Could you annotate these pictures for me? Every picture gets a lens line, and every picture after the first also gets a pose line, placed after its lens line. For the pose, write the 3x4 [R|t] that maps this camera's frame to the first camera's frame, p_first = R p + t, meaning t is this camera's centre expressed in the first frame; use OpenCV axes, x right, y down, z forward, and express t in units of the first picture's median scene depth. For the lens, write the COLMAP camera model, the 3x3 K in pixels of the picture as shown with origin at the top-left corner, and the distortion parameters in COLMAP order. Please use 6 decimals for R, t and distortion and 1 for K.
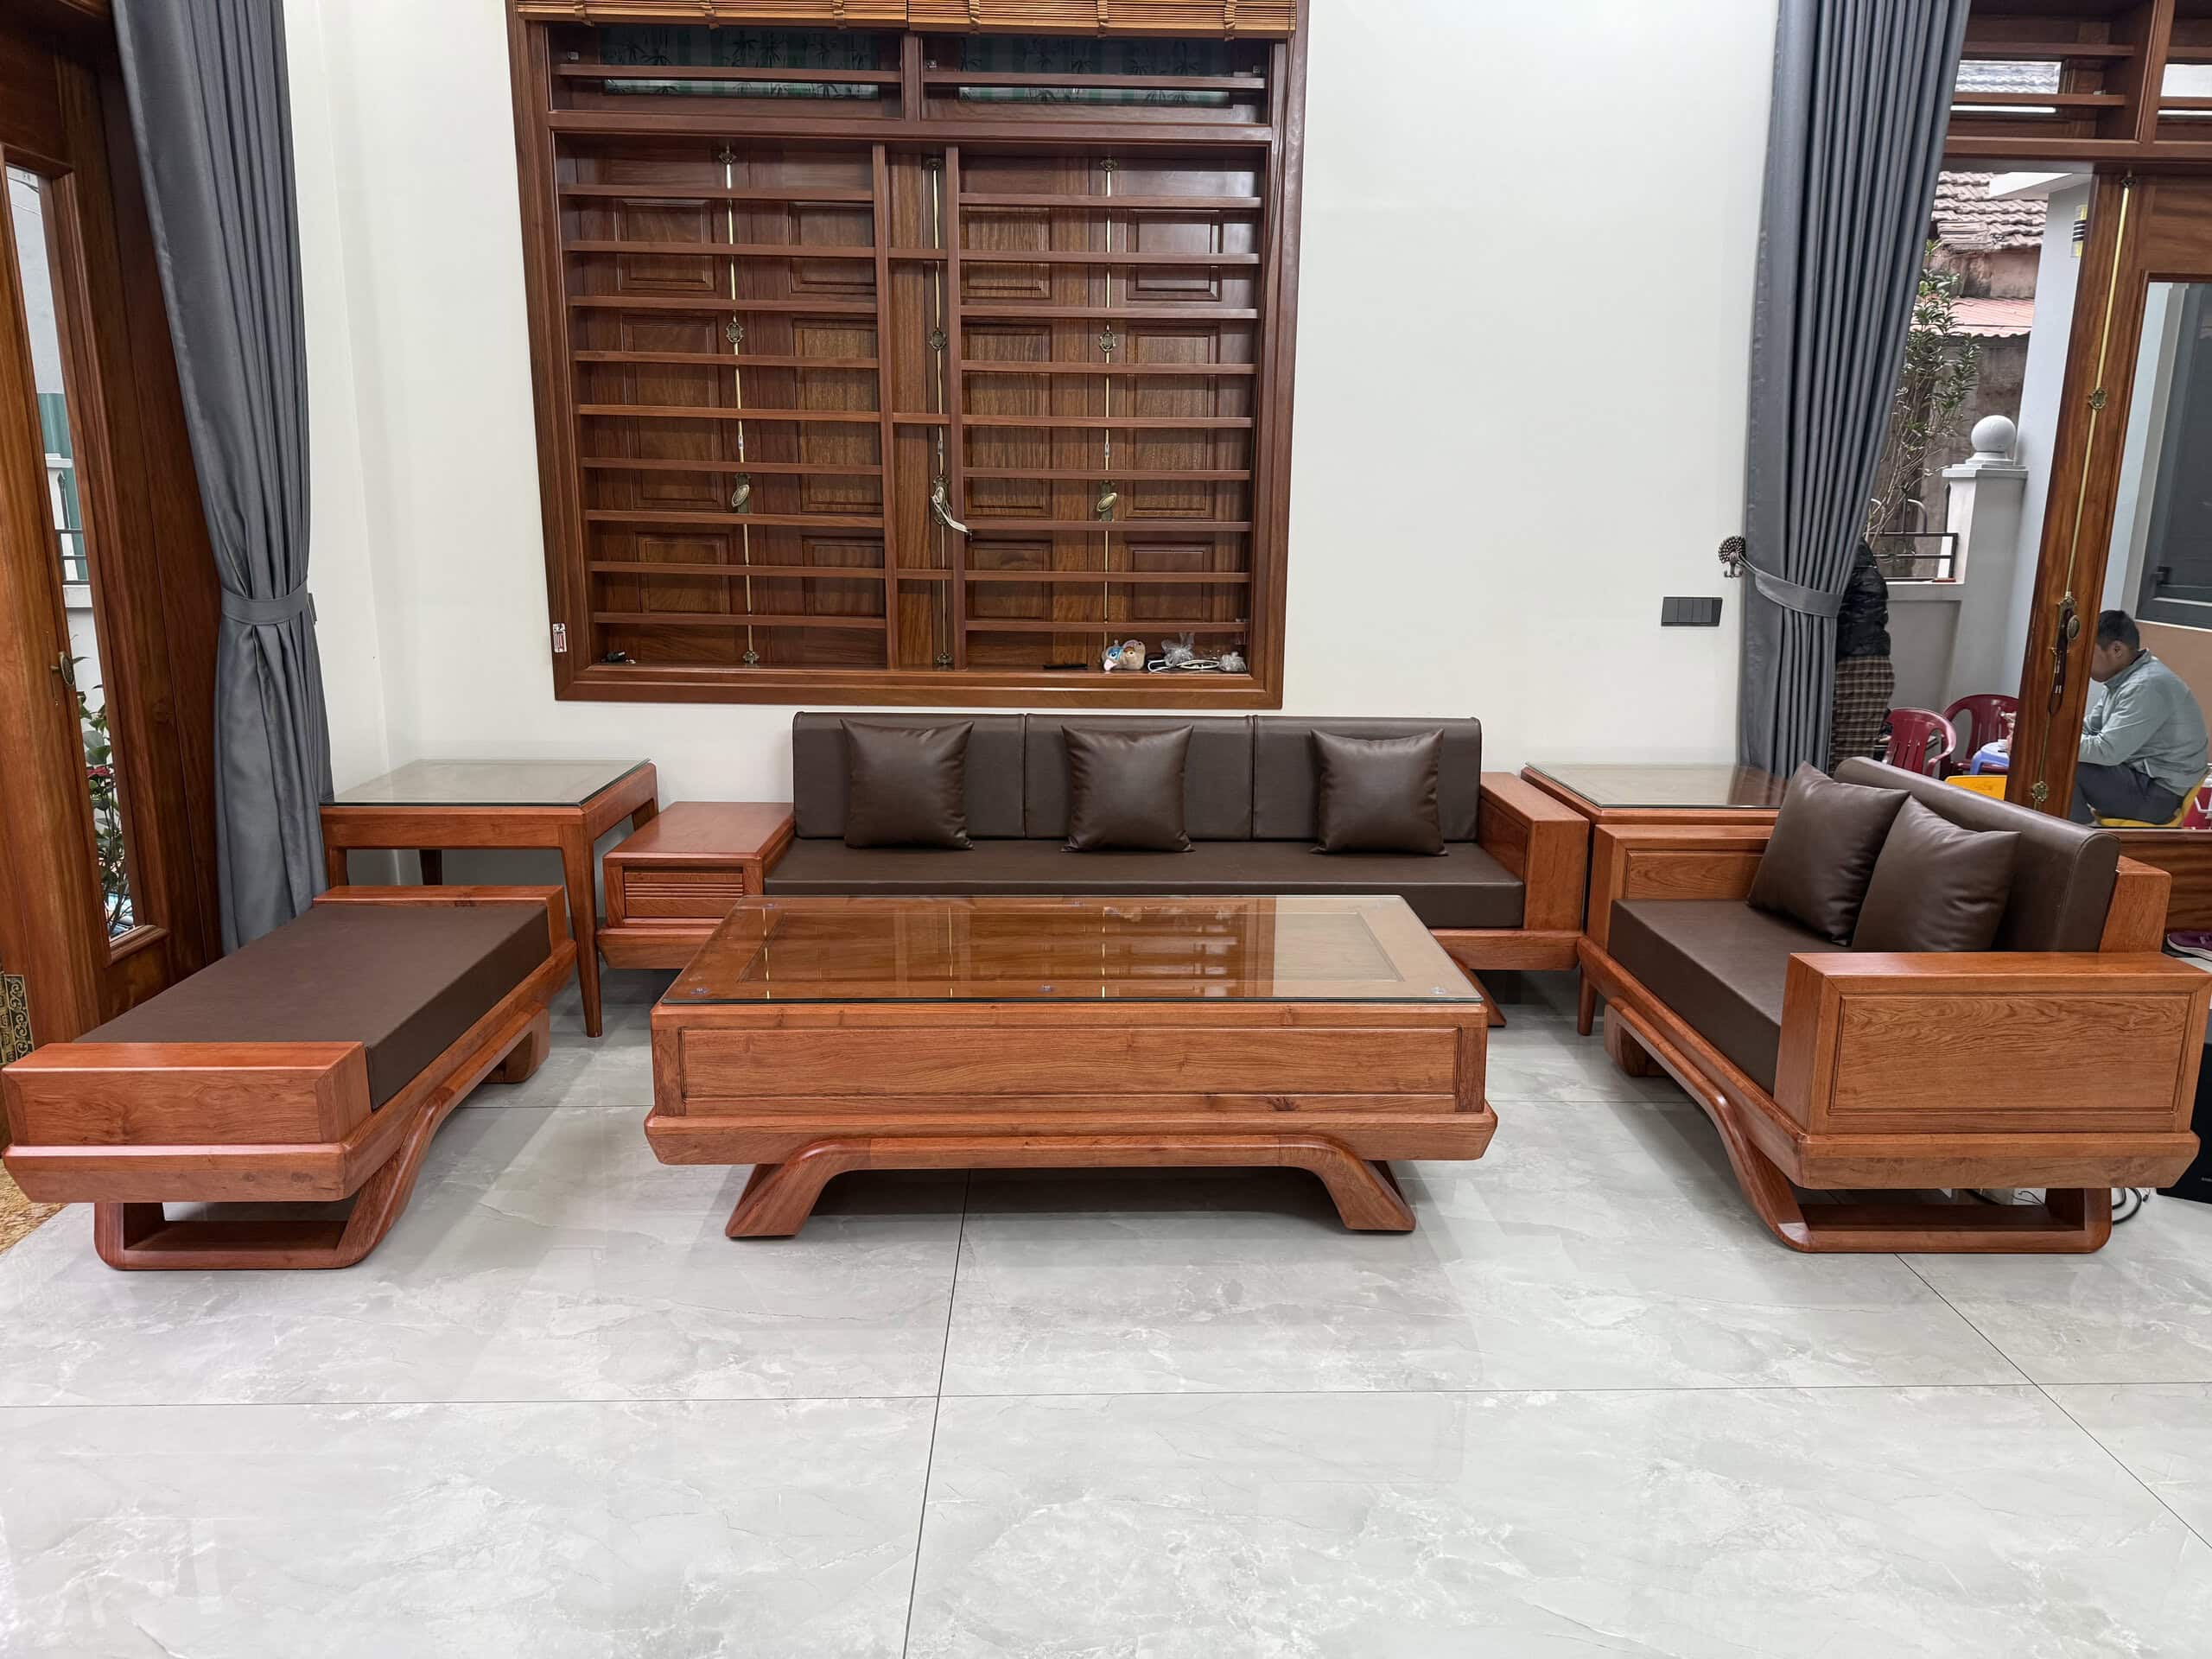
lens RADIAL K [[1531.2, 0, 1106.0], [0, 1531.2, 829.5], [0, 0, 1]] dist [-0.001002, -0.005531]
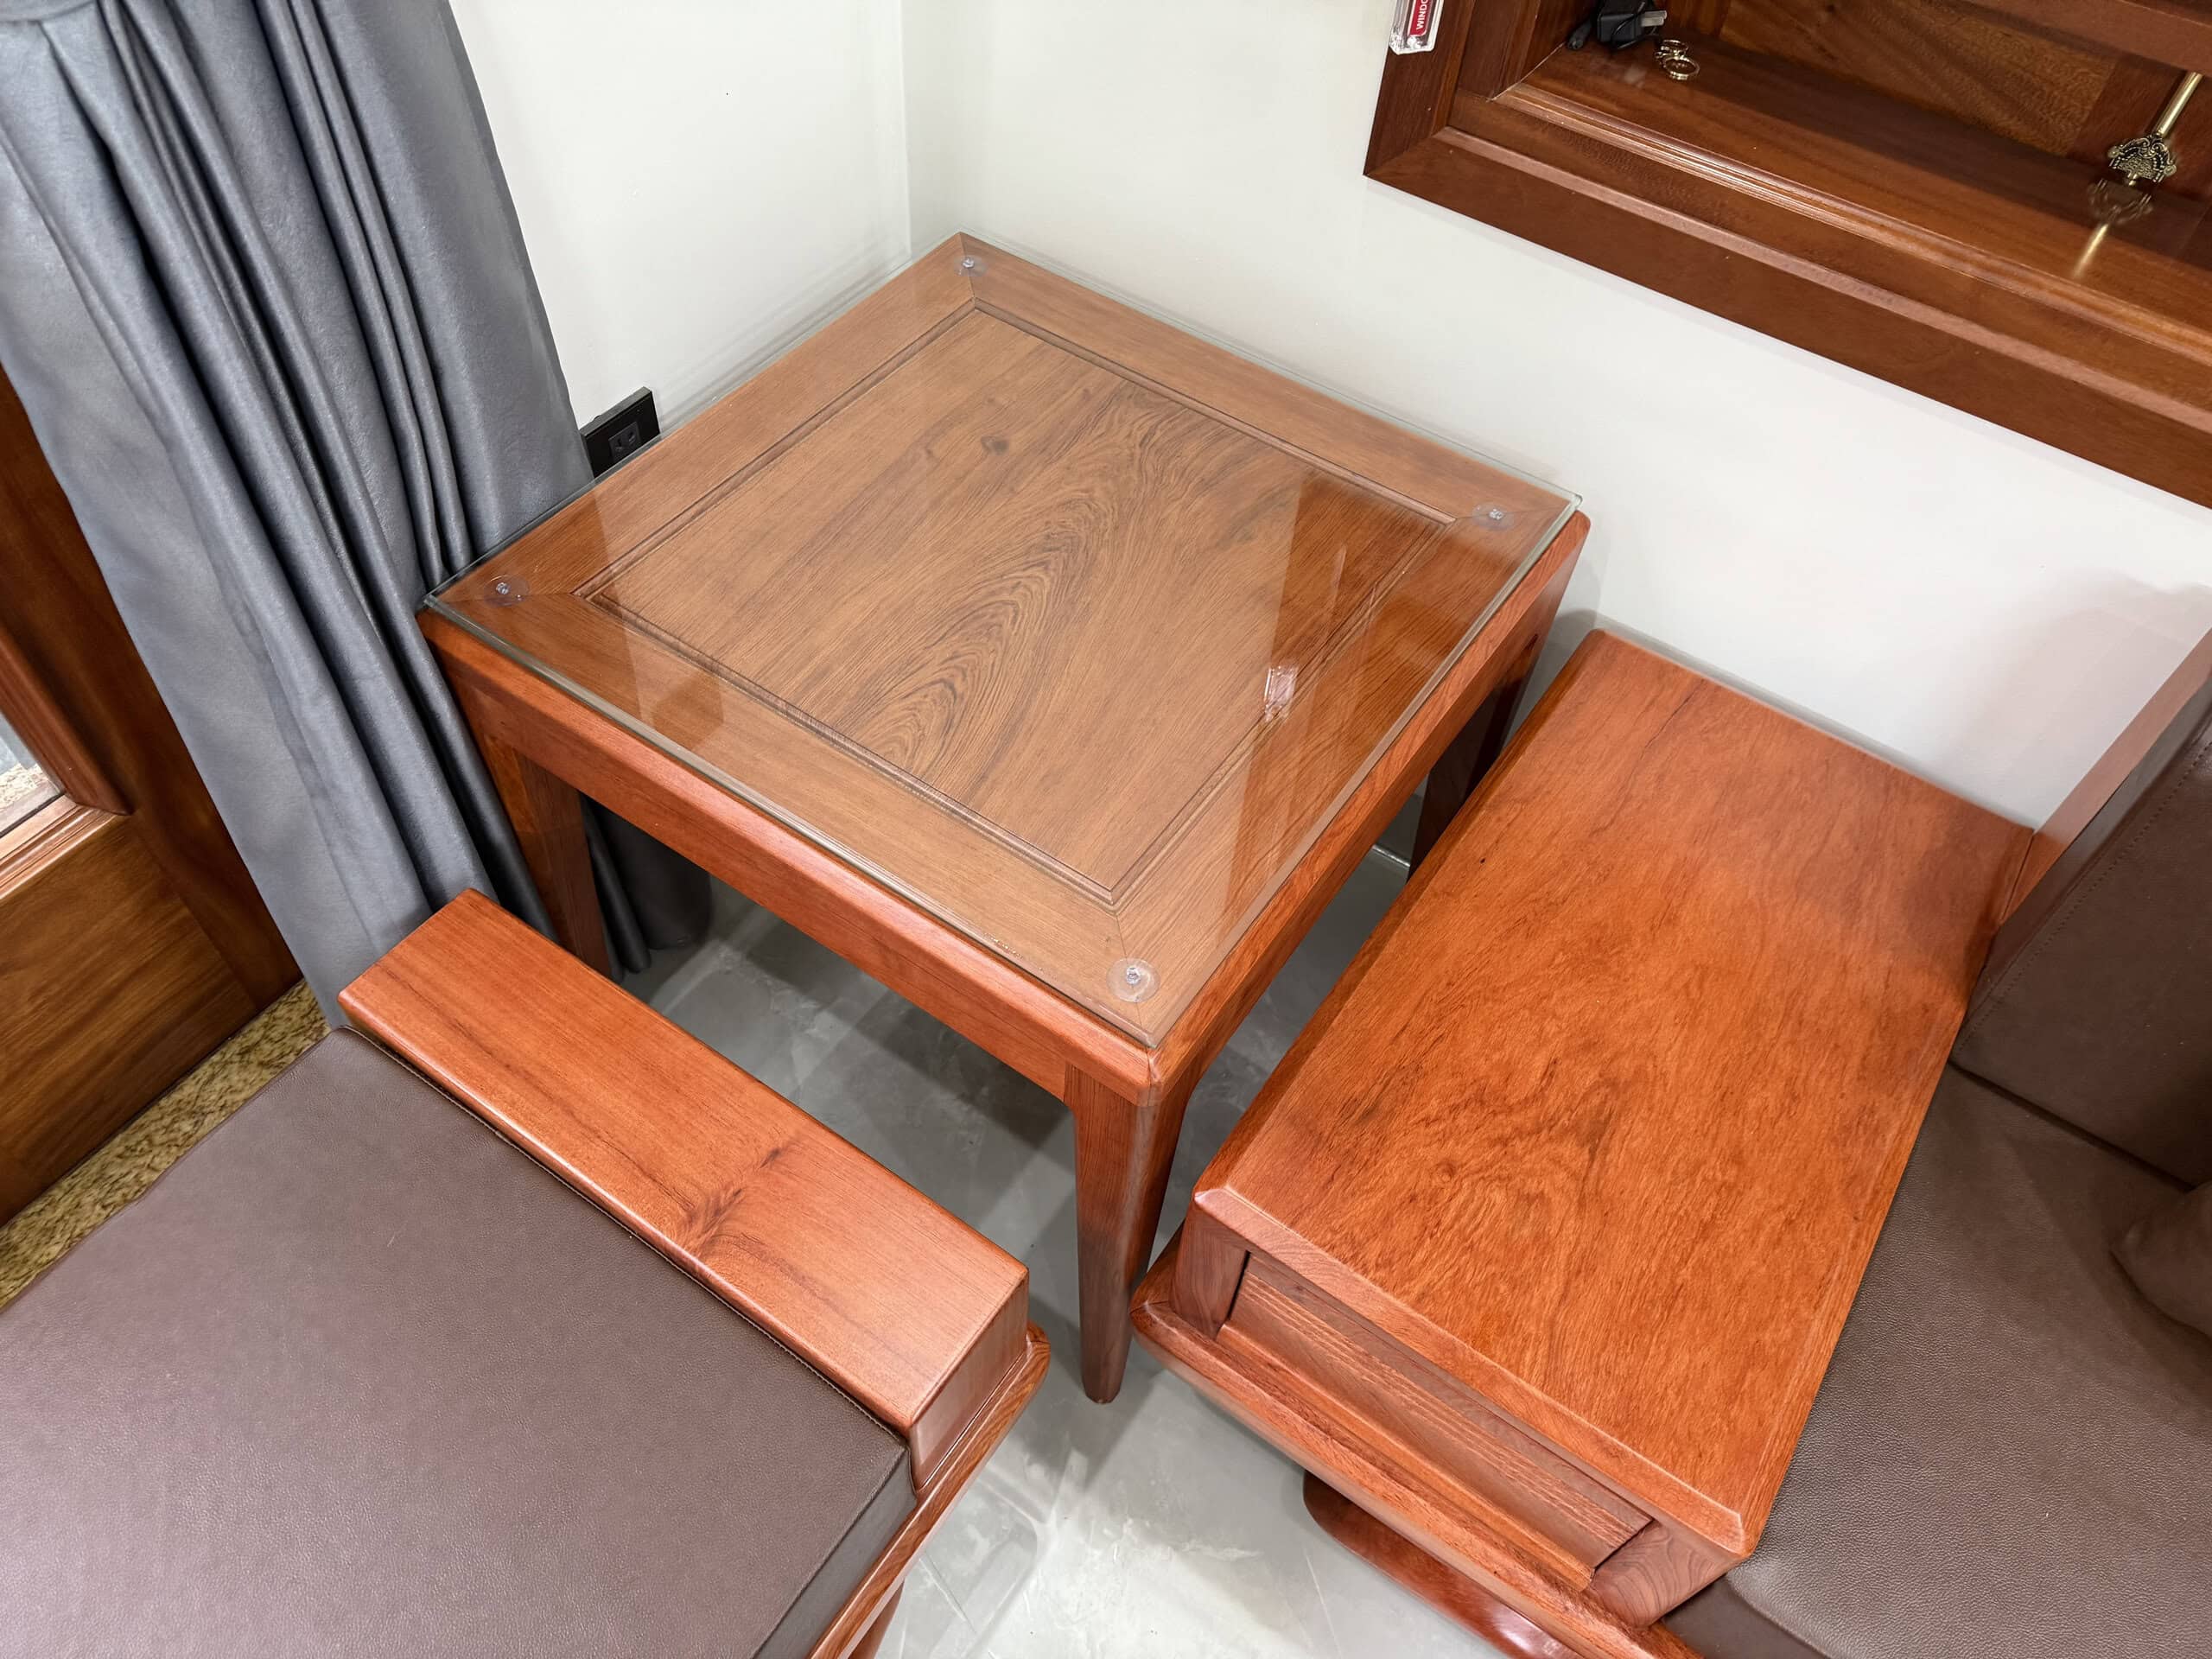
lens RADIAL K [[1531.2, 0, 1106.0], [0, 1531.2, 829.5], [0, 0, 1]] dist [-0.001002, -0.005531]
pose [[0.806178, 0.486940, -0.336106, -0.241868], [-0.166912, 0.732155, 0.660371, -0.172931], [0.567642, -0.476276, 0.671523, 0.718812]]
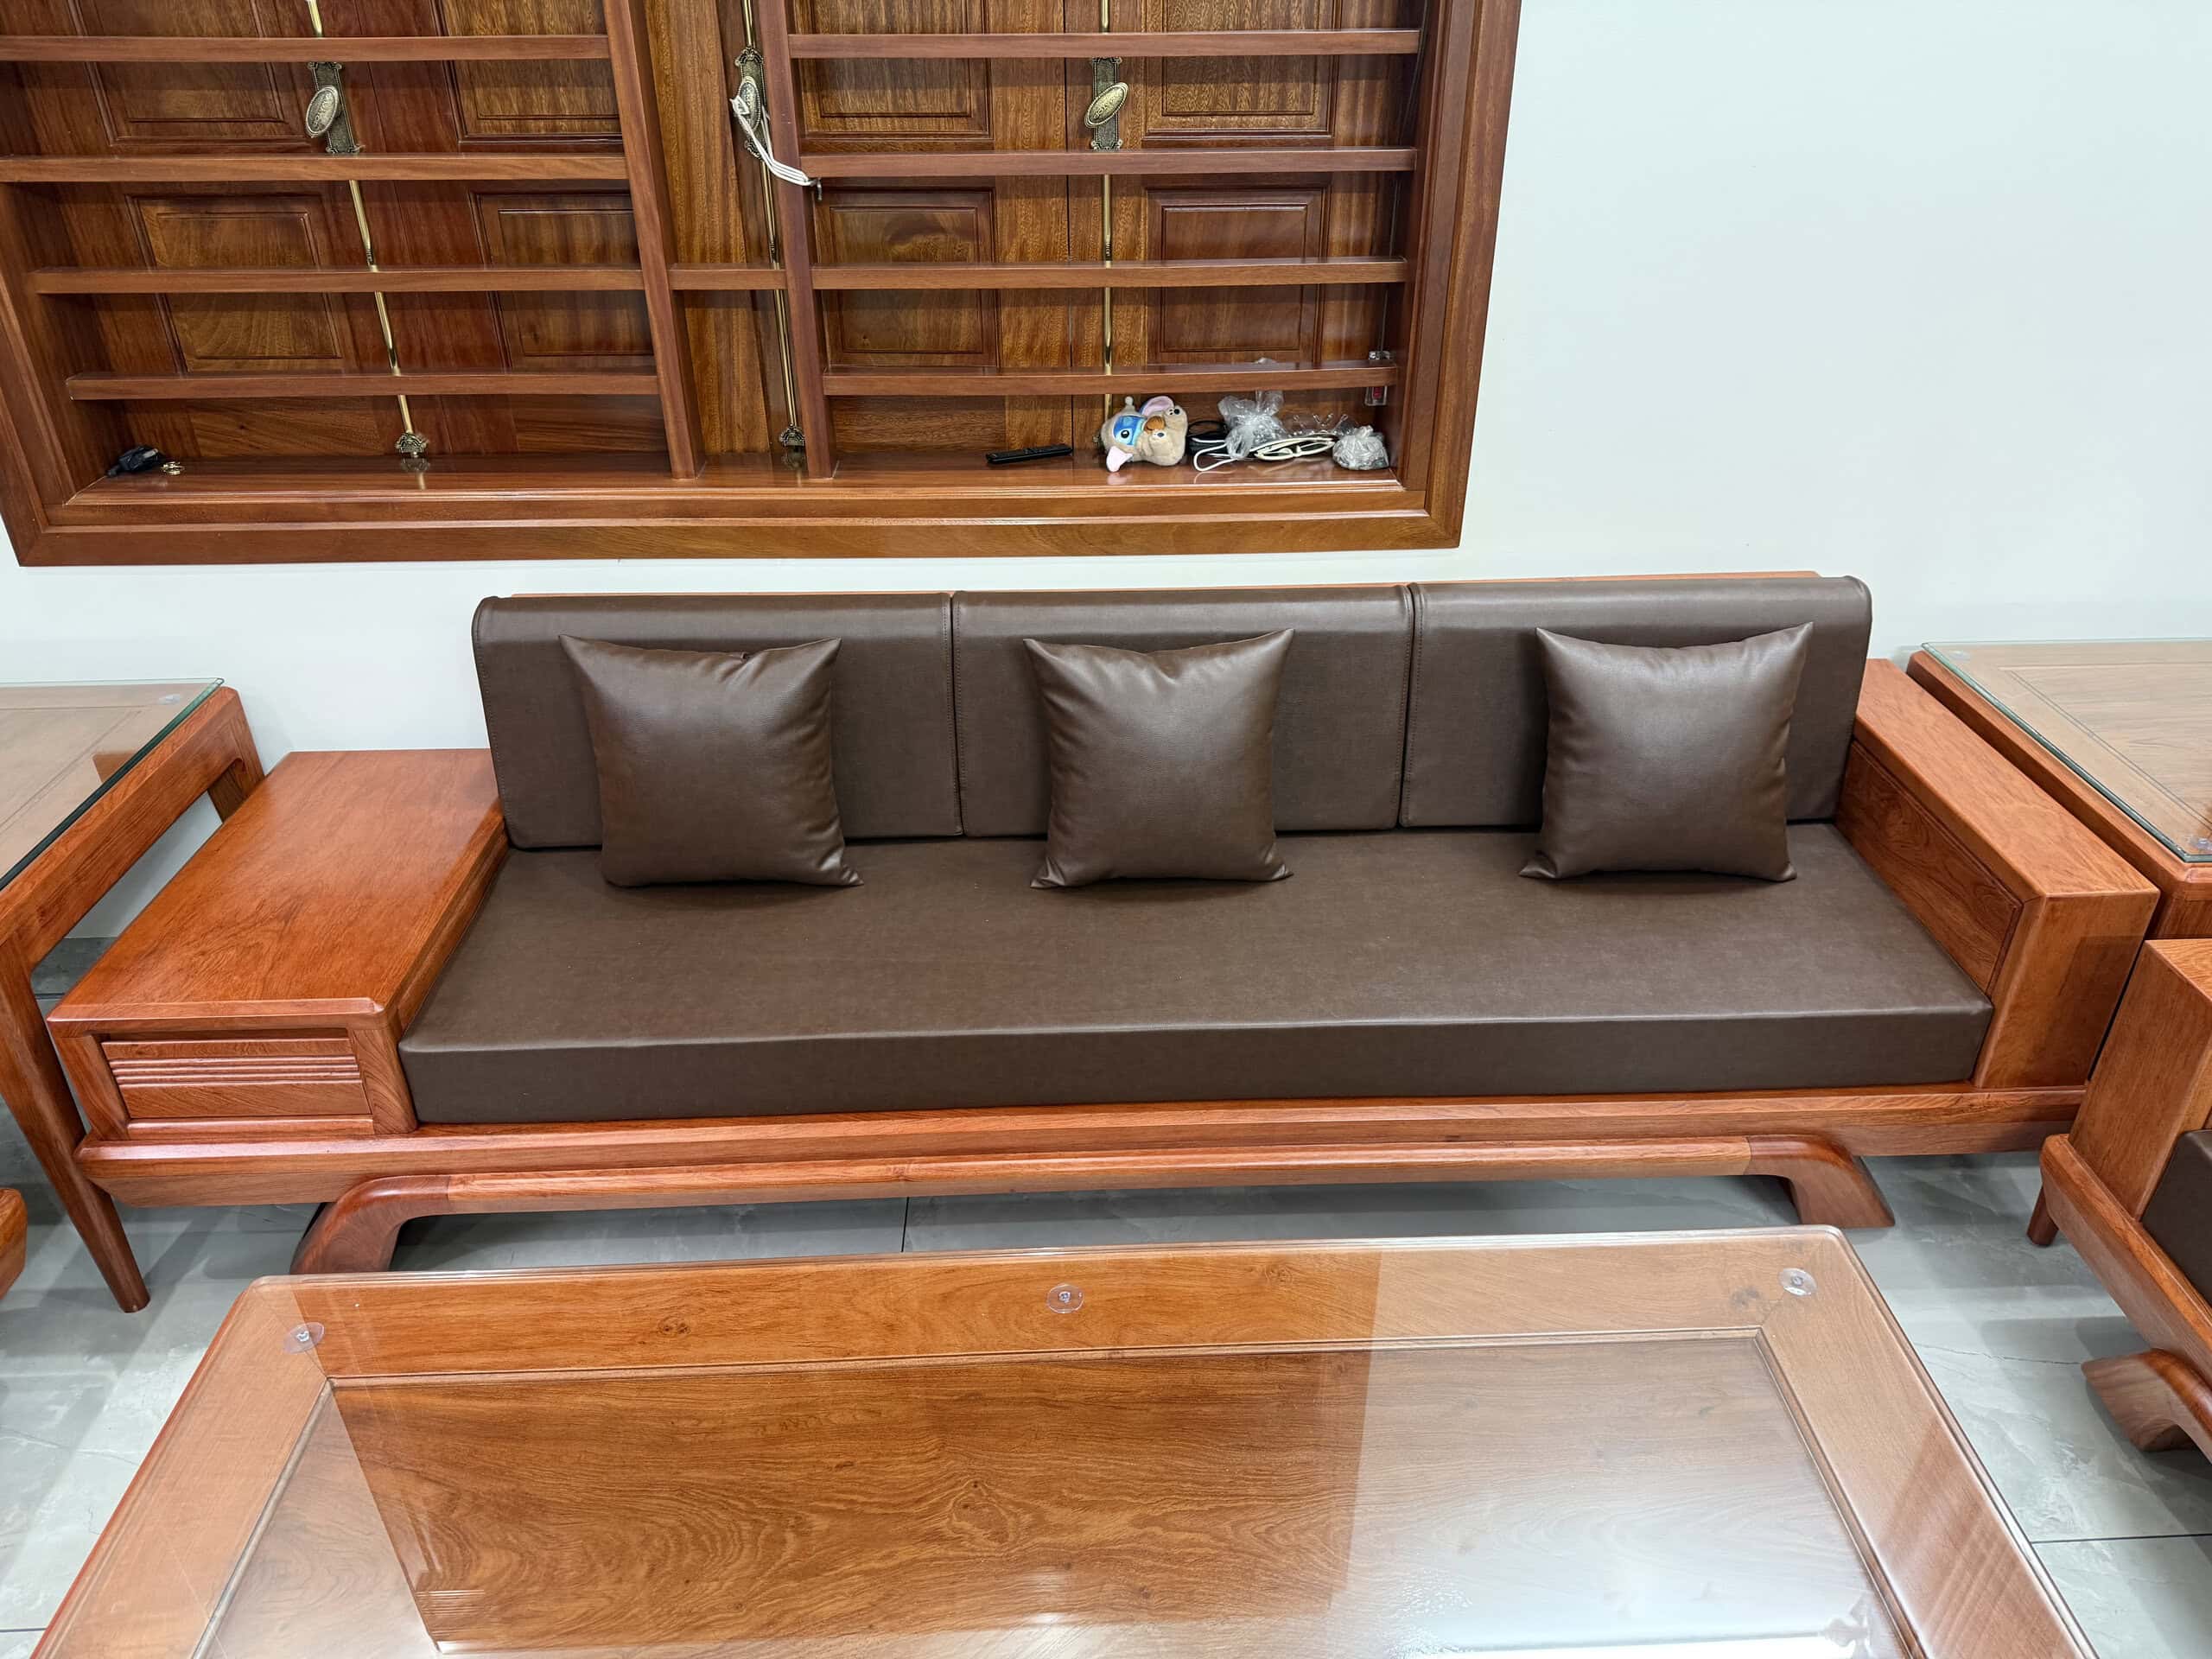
lens RADIAL K [[1544.6, 0, 1106.0], [0, 1544.6, 829.5], [0, 0, 1]] dist [-0.004634, -0.007844]
pose [[0.999806, -0.018409, -0.006985, -0.000073], [0.019669, 0.949955, 0.311768, -0.151816], [0.000896, -0.311845, 0.950132, 0.486263]]
